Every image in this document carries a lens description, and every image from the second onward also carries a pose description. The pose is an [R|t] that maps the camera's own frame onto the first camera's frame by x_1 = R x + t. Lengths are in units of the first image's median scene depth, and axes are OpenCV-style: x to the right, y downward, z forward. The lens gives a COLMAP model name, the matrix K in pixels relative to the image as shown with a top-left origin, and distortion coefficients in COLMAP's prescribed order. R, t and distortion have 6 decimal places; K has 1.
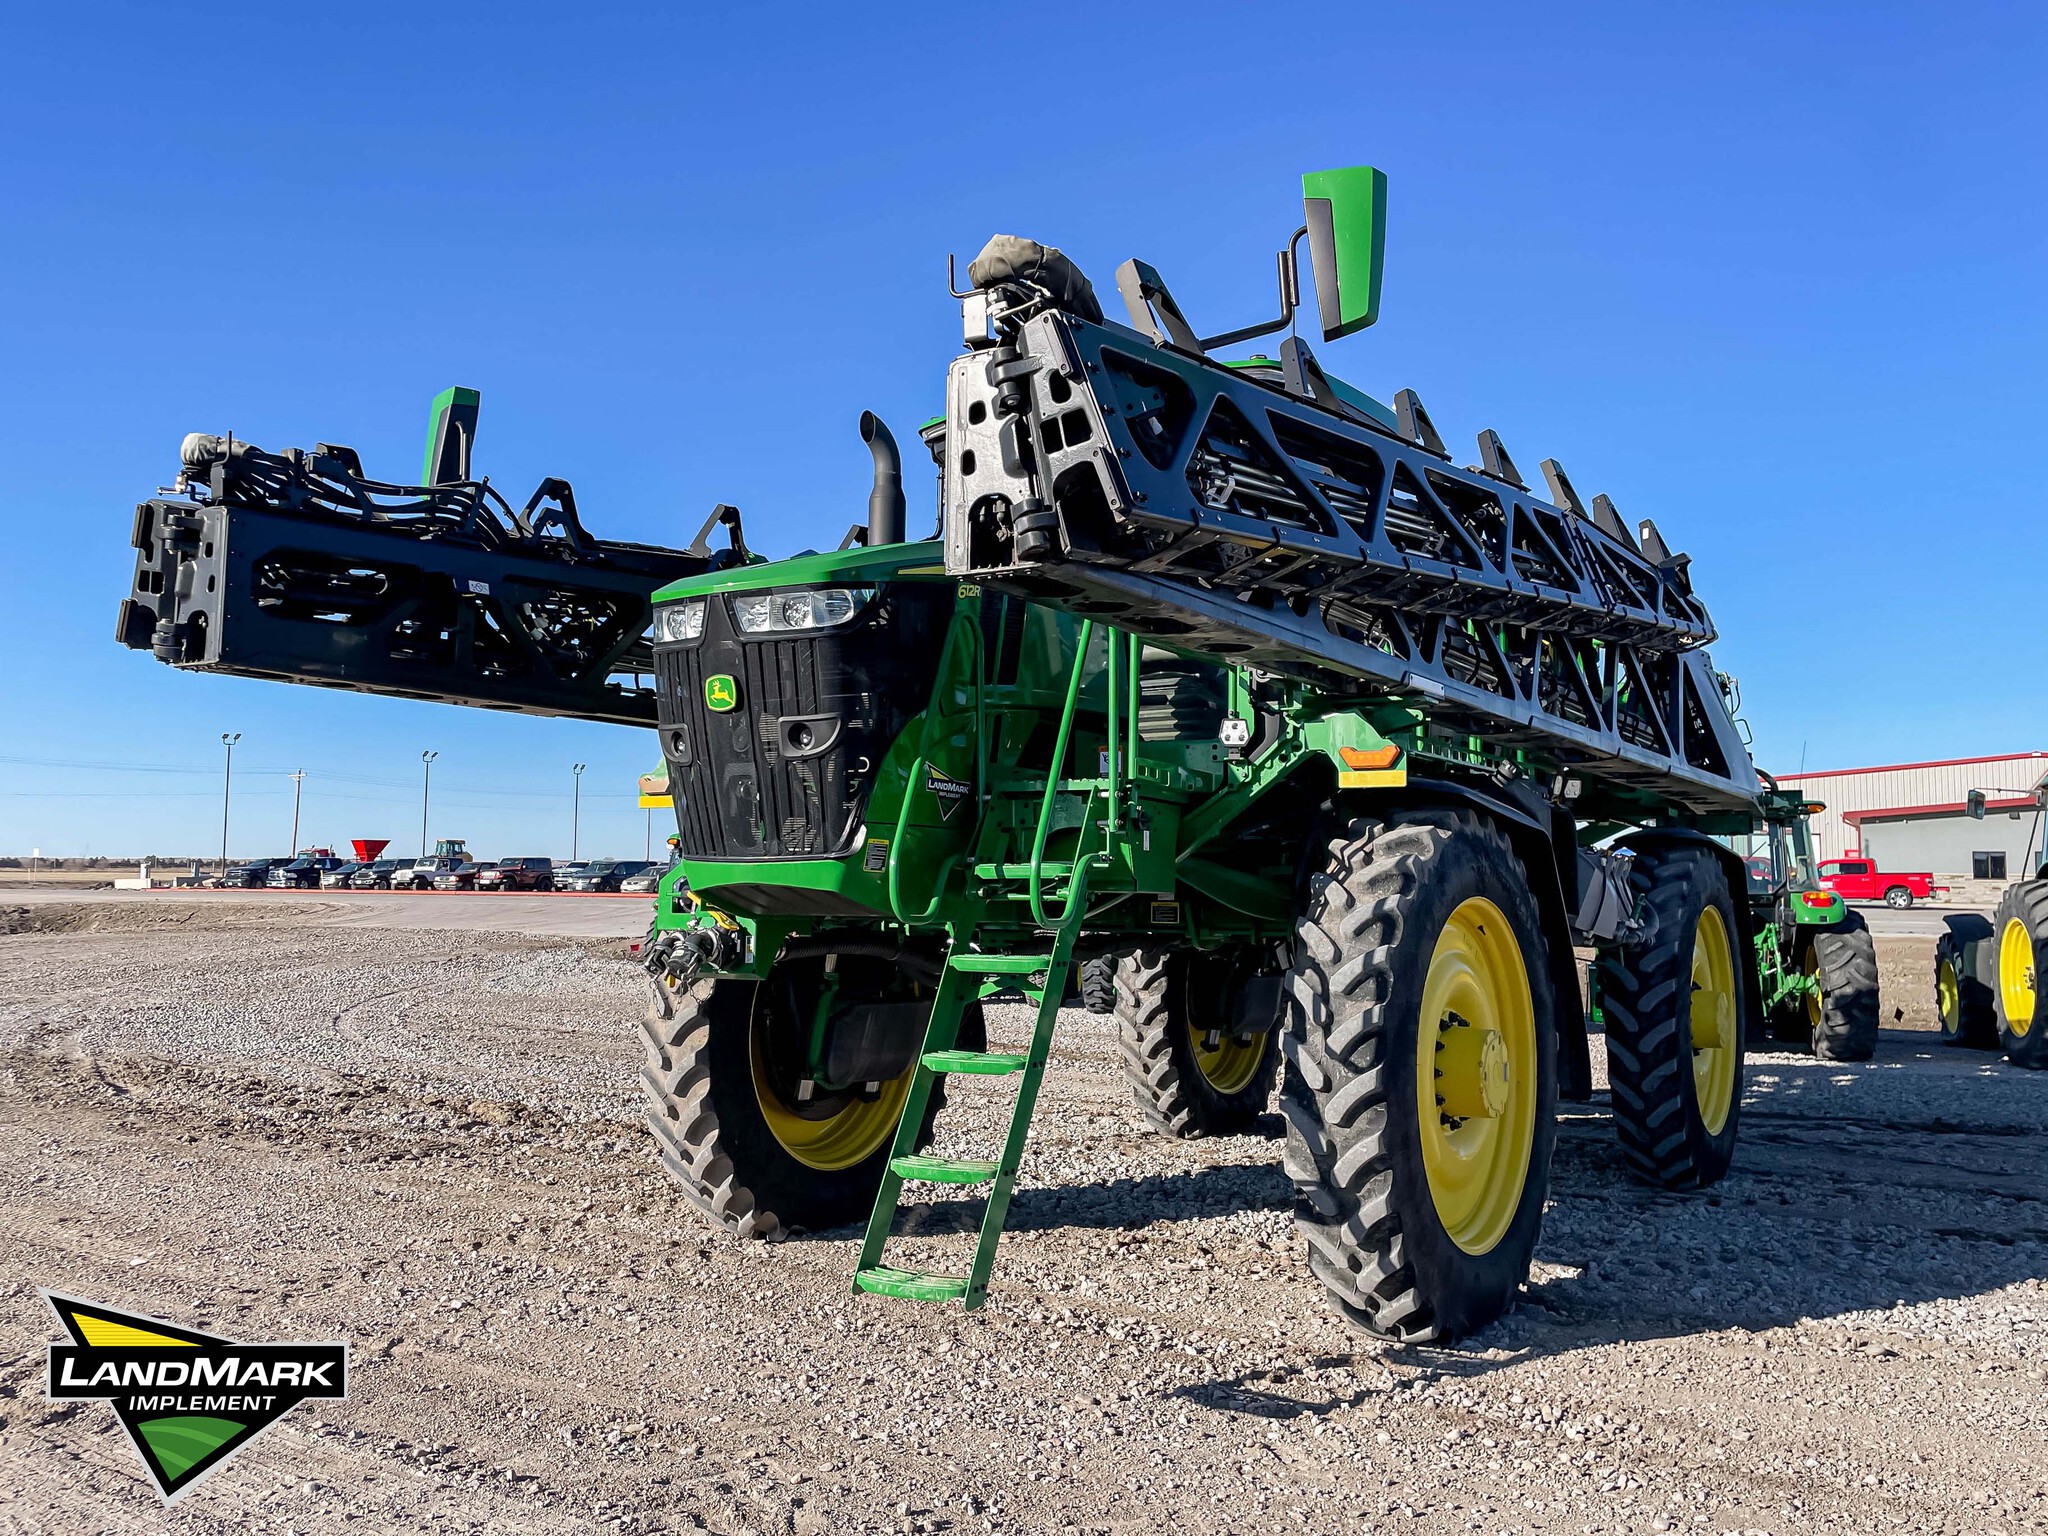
lens RADIAL K [[1706.7, 0, 946.4], [0, 1706.7, 738.5], [0, 0, 1]] dist [0.102222, -0.133081]
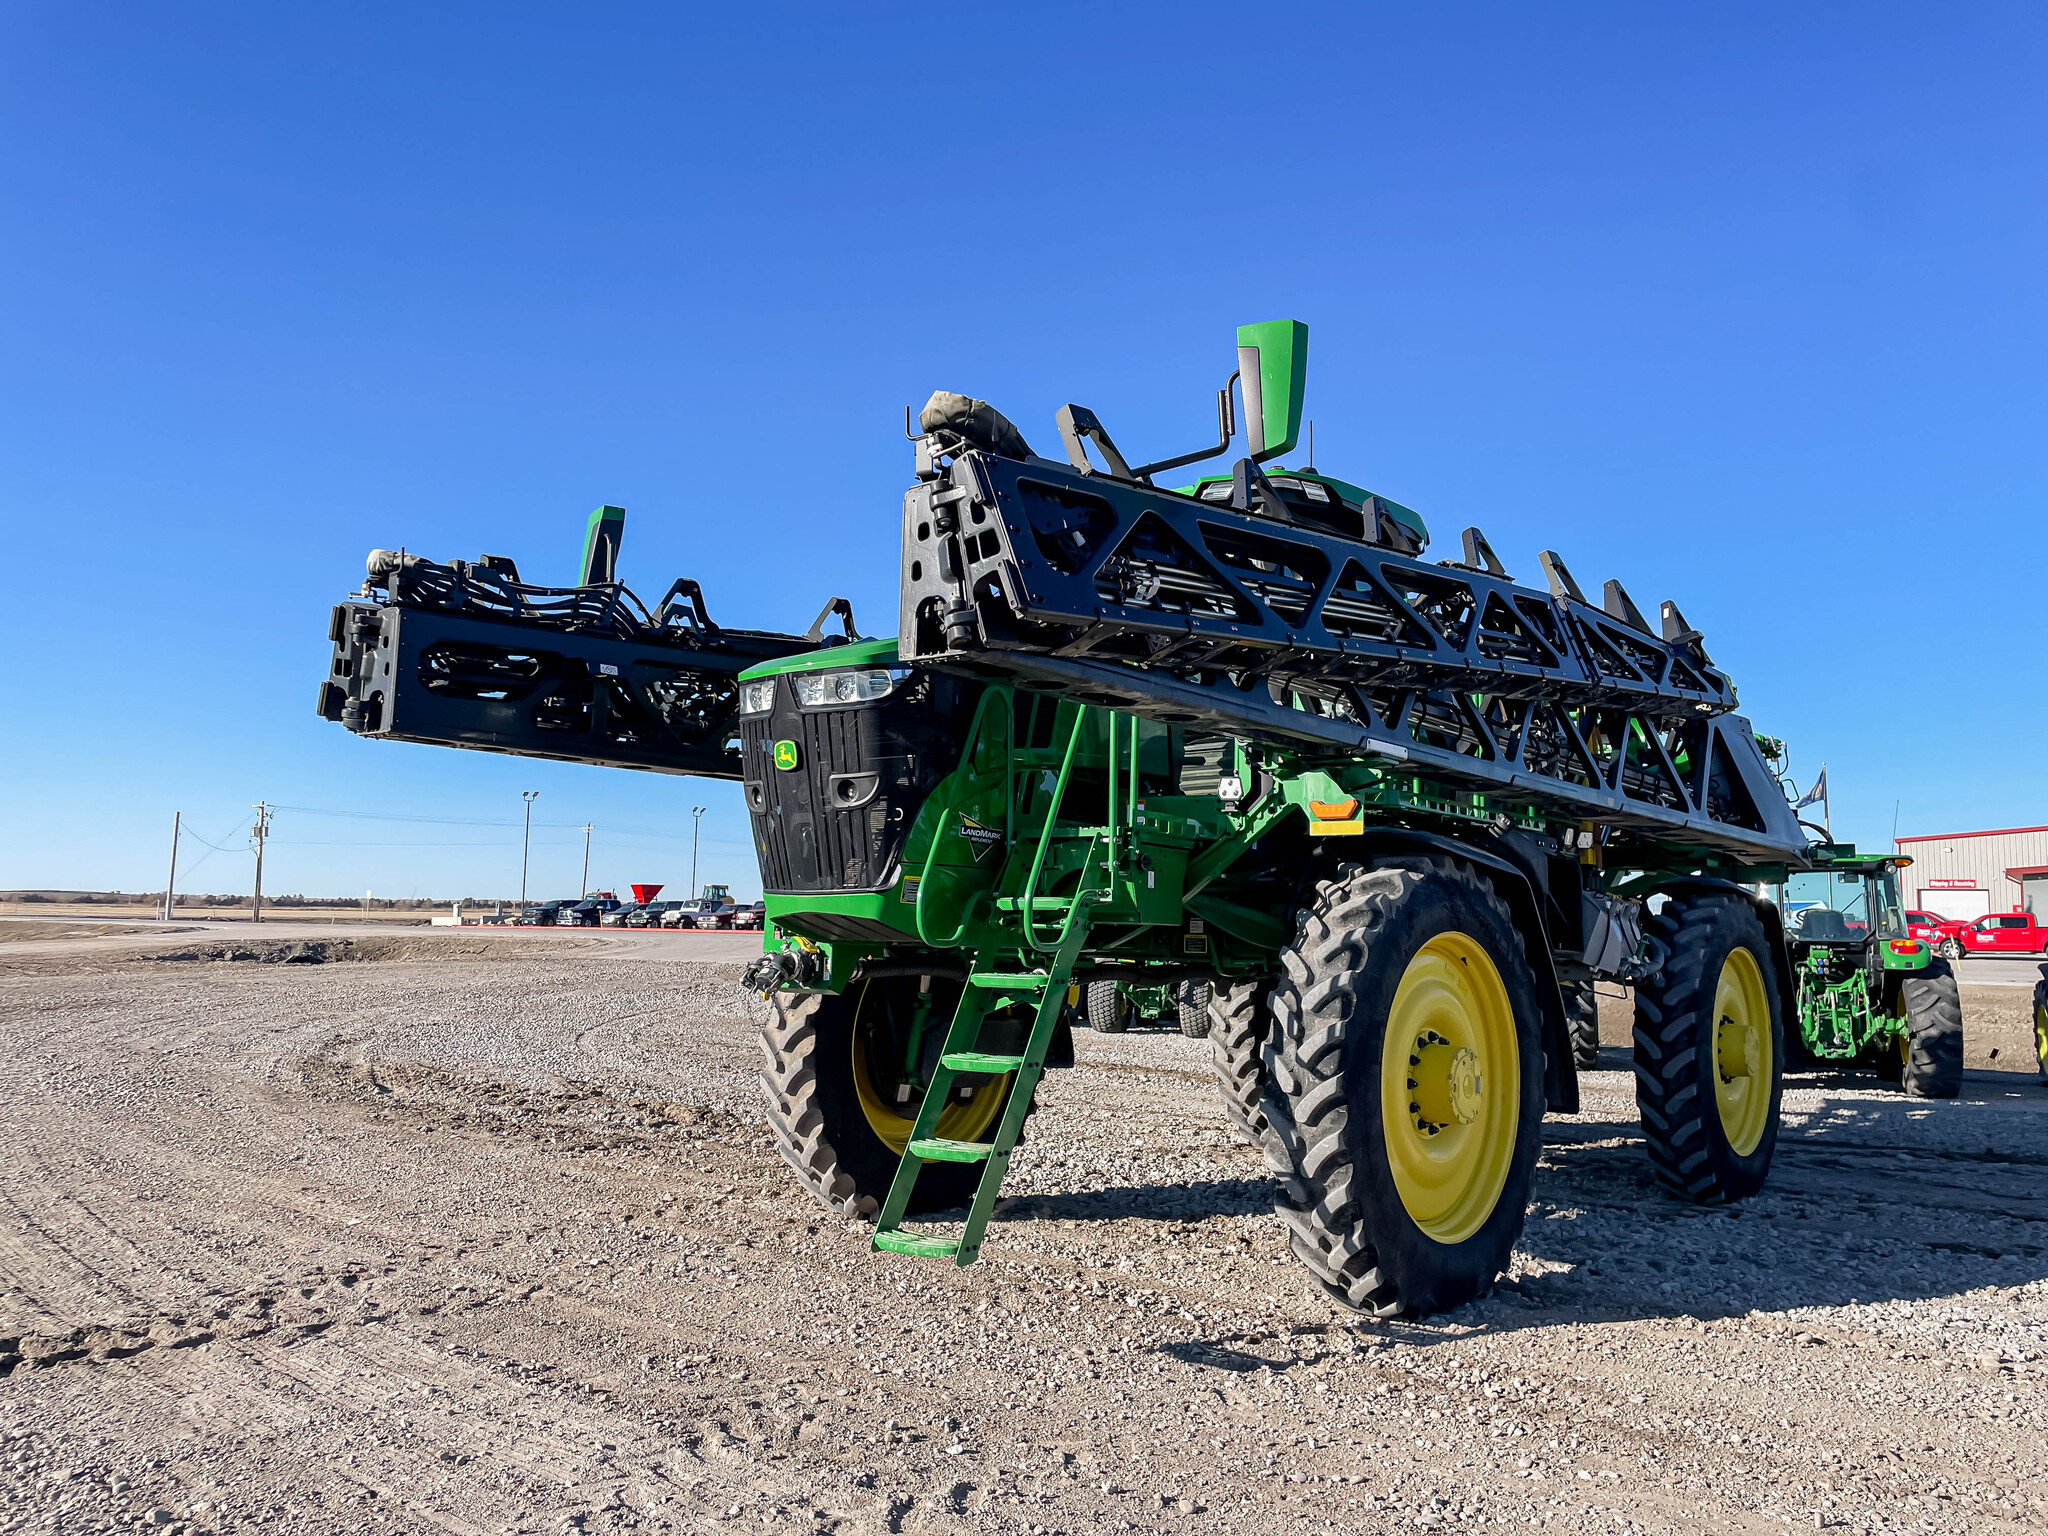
lens RADIAL K [[1545.0, 0, 1014.6], [0, 1545.0, 754.9], [0, 0, 1]] dist [0.102401, -0.134360]
pose [[0.995379, -0.000778, -0.096026, 0.116826], [-0.001825, 0.999633, -0.027017, 0.002264], [0.096012, 0.027068, 0.995012, -0.070633]]
